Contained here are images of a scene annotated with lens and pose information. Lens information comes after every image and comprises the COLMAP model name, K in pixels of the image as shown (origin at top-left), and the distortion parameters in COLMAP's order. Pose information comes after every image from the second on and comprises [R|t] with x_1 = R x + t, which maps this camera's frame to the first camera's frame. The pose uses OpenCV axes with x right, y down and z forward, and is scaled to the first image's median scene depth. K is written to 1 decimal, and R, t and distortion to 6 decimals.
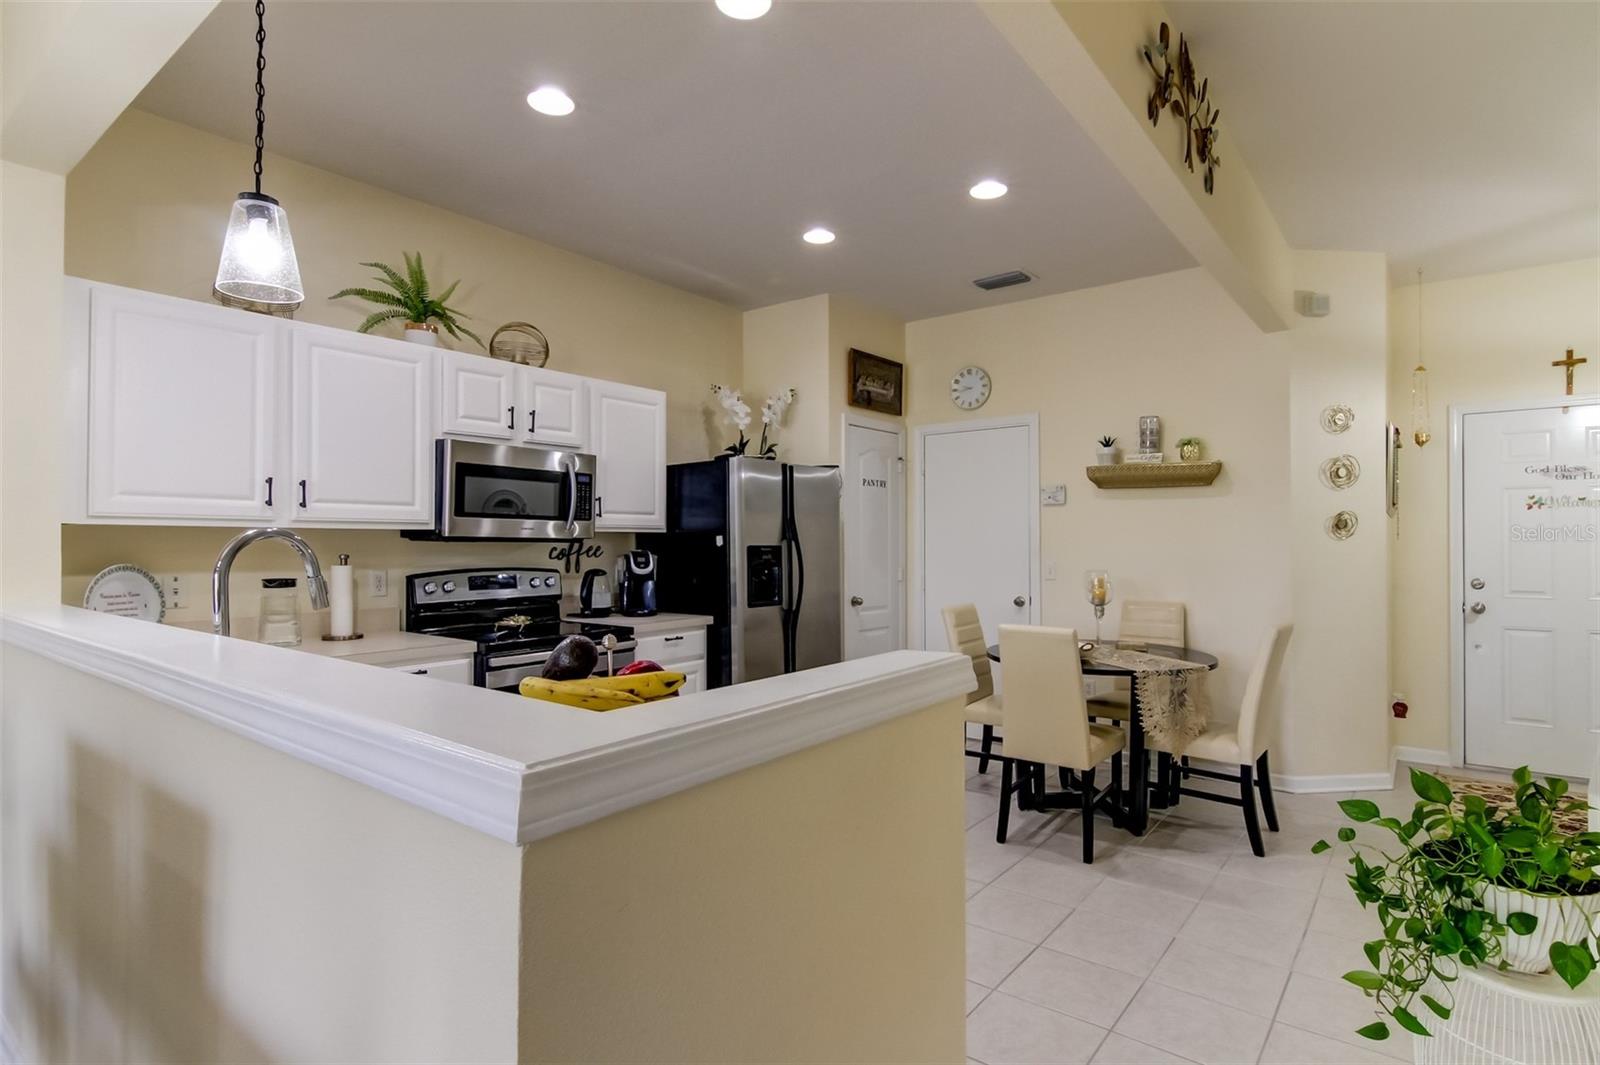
lens RADIAL K [[825.8, 0, 812.9], [0, 825.8, 531.7], [0, 0, 1]] dist [0.001746, -0.001295]
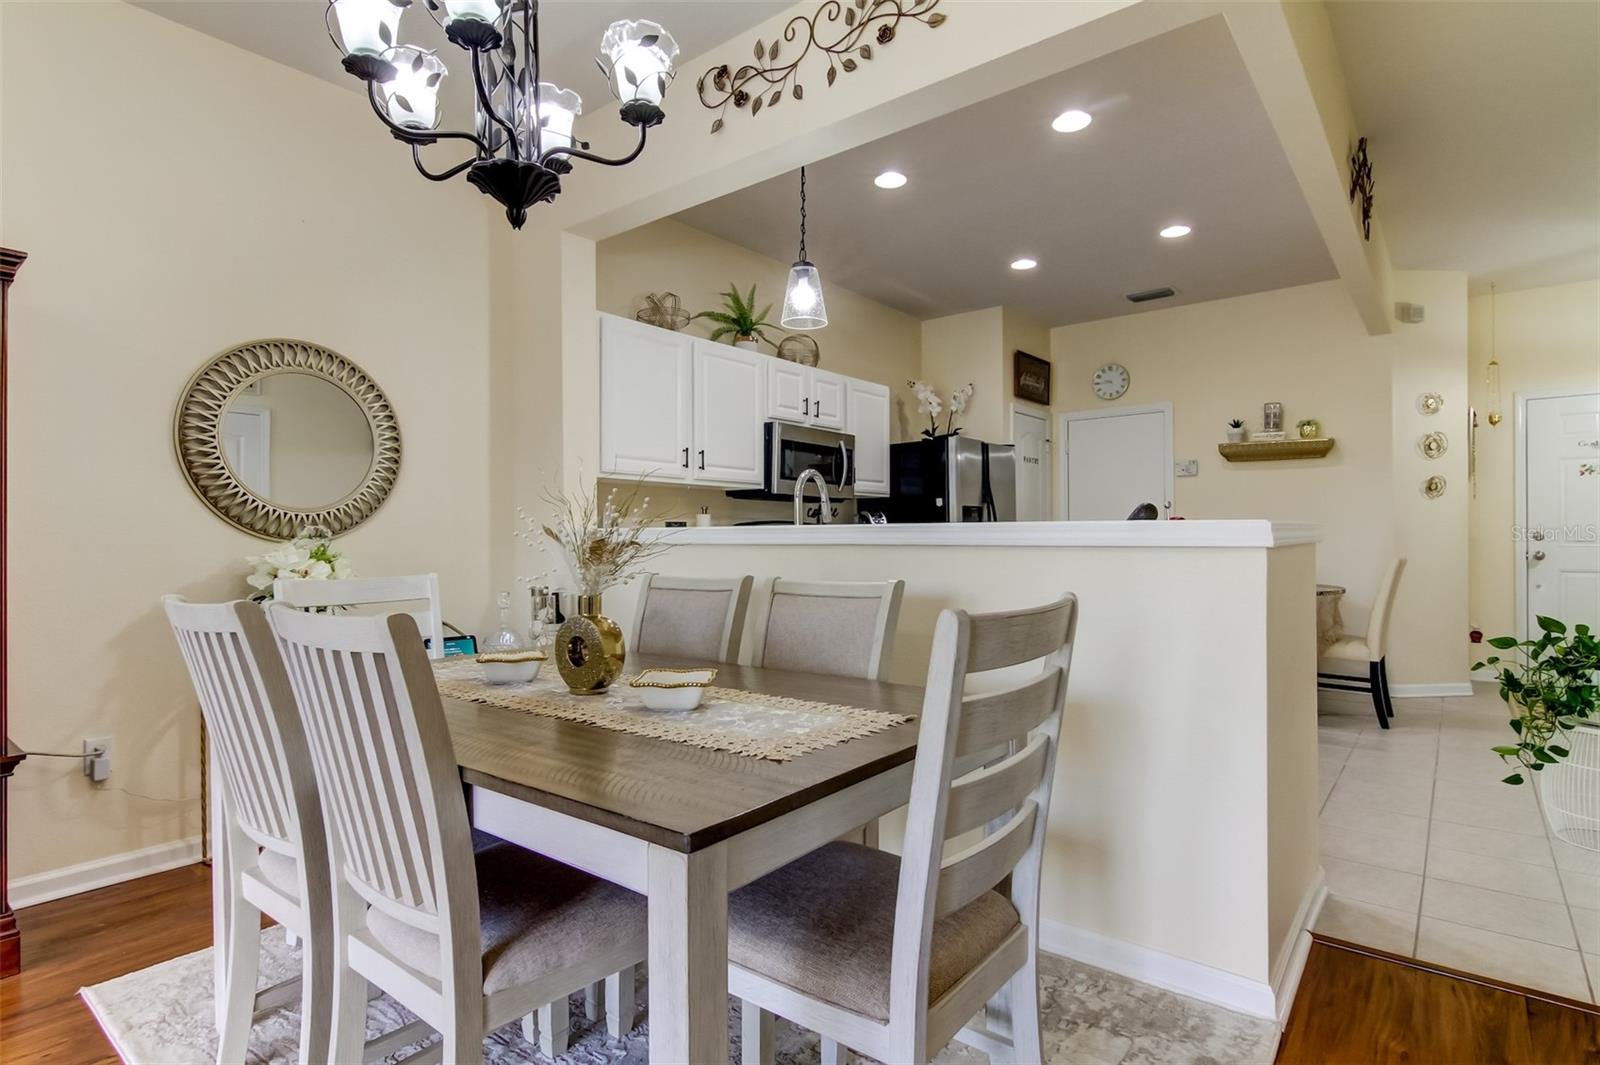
lens RADIAL K [[815.3, 0, 800.0], [0, 815.3, 532.5], [0, 0, 1]] dist [-0.006809, -0.000773]
pose [[0.999575, -0.003996, -0.028862, -0.282033], [0.004167, 0.999974, 0.005849, 0.047776], [0.028838, -0.005966, 0.999566, -0.260686]]
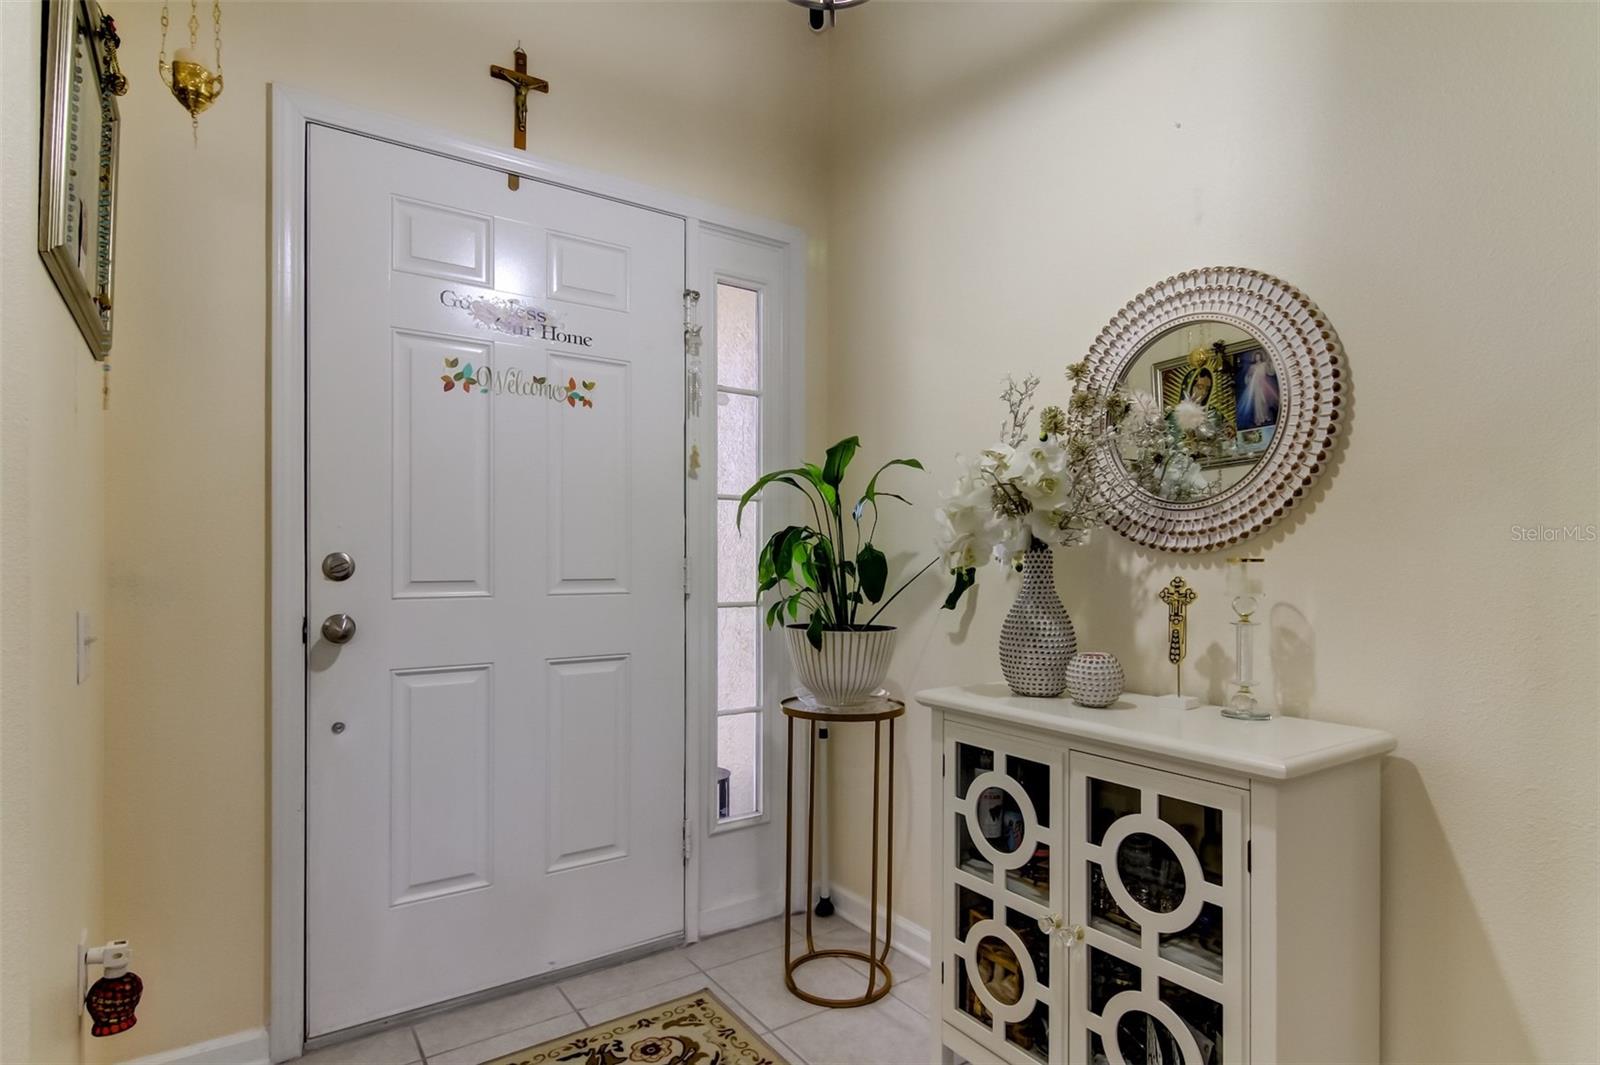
lens RADIAL K [[826.7, 0, 802.4], [0, 826.7, 564.8], [0, 0, 1]] dist [0.003562, 0.000855]
pose [[0.303851, -0.004483, 0.952709, 0.515711], [-0.012906, 0.999878, 0.008821, 0.057754], [-0.952632, -0.014975, 0.303756, 0.695471]]
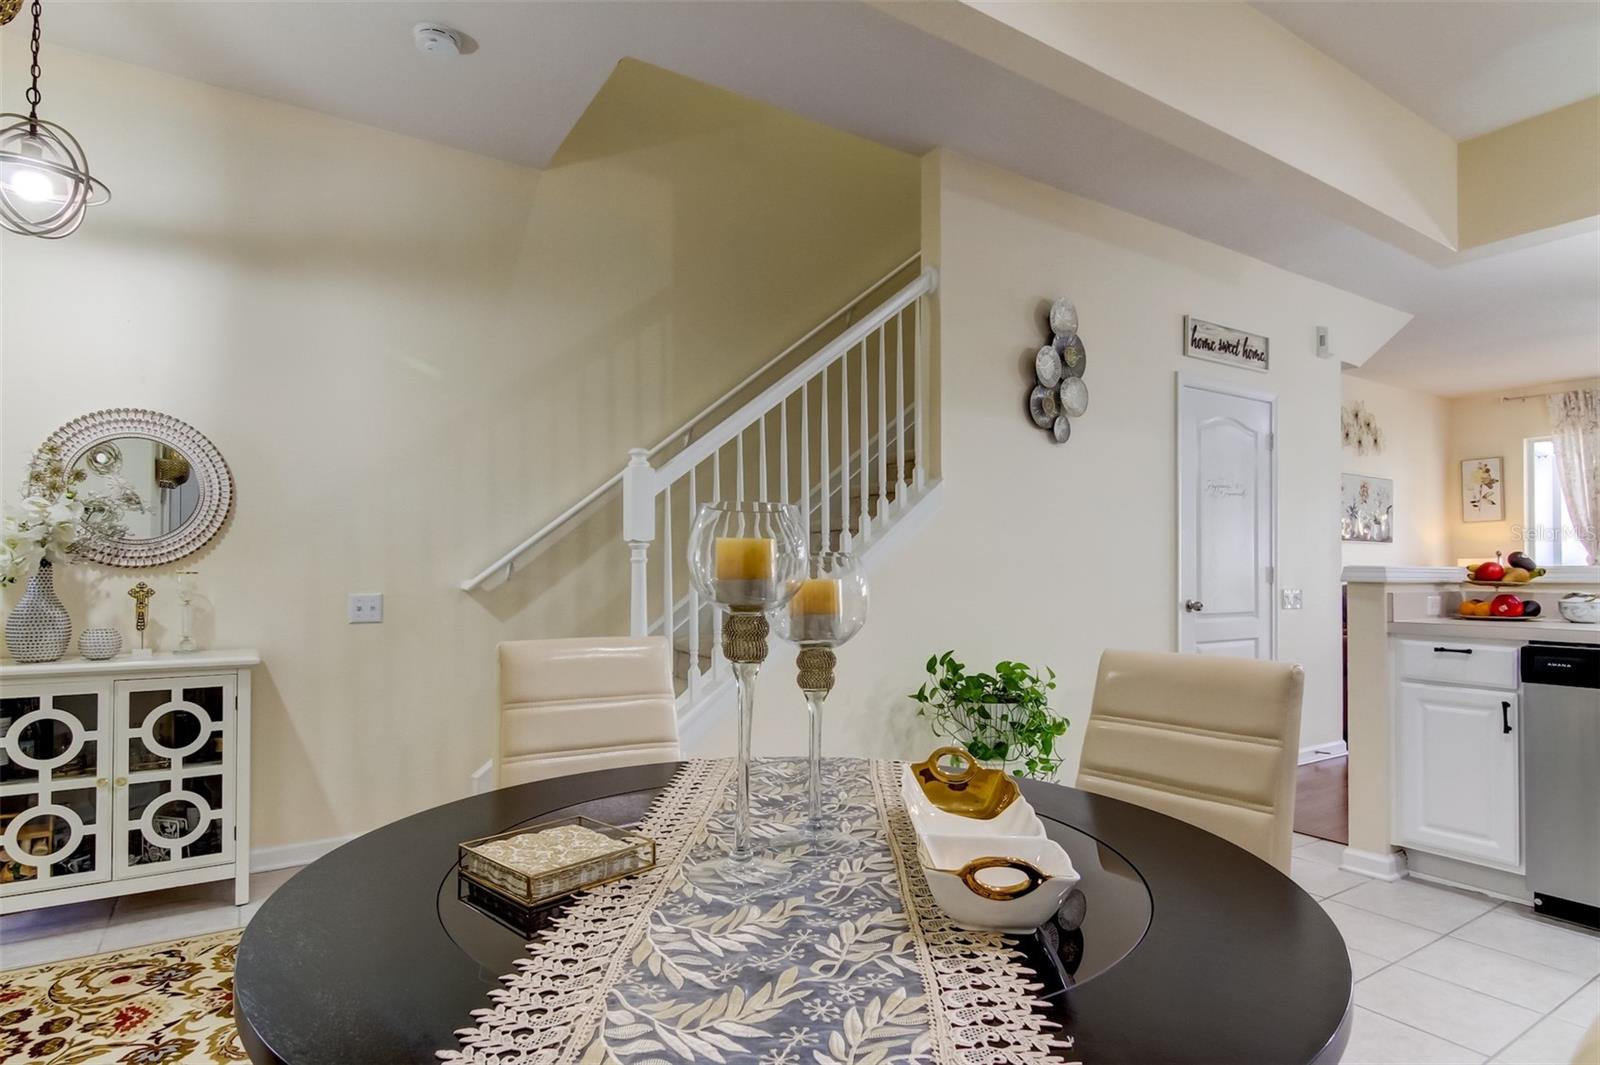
lens RADIAL K [[826.7, 0, 802.4], [0, 826.7, 564.8], [0, 0, 1]] dist [0.003562, 0.000855]
pose [[-0.944608, 0.003701, 0.328179, 0.228586], [-0.003411, 0.999772, -0.021094, 0.062177], [-0.328182, -0.021046, -0.944380, 1.068367]]
